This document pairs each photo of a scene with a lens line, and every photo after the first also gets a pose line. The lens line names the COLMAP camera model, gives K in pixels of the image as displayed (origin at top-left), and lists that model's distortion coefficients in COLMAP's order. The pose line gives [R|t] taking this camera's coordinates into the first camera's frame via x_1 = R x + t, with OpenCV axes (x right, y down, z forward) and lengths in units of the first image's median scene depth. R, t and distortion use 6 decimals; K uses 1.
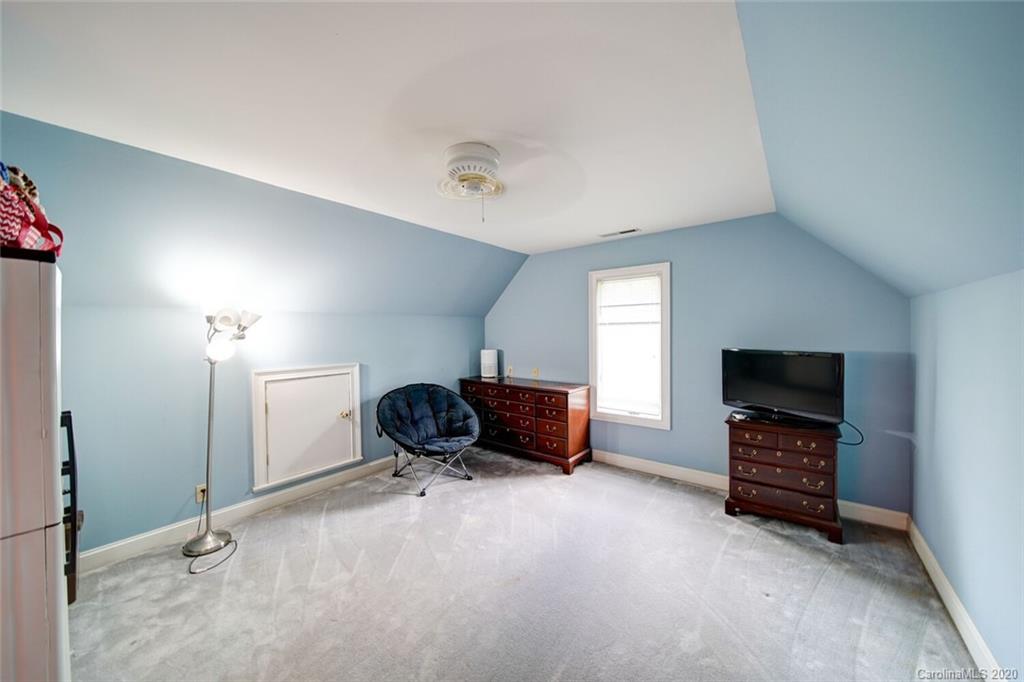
lens RADIAL K [[361.0, 0, 513.6], [0, 361.0, 337.2], [0, 0, 1]] dist [-0.000715, -0.000427]
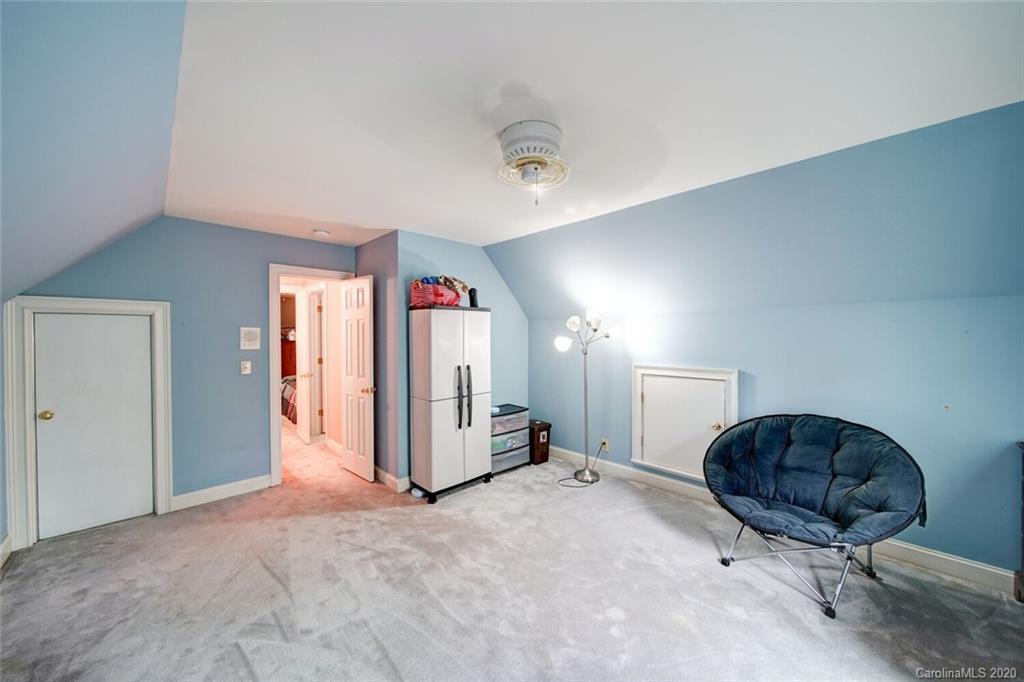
lens RADIAL K [[361.0, 0, 512.3], [0, 361.0, 337.0], [0, 0, 1]] dist [-0.000715, -0.000427]
pose [[-0.129190, 0.014752, -0.991510, 0.538701], [-0.008473, 0.999836, 0.015979, -0.014337], [0.991584, 0.010465, -0.129044, 0.732497]]
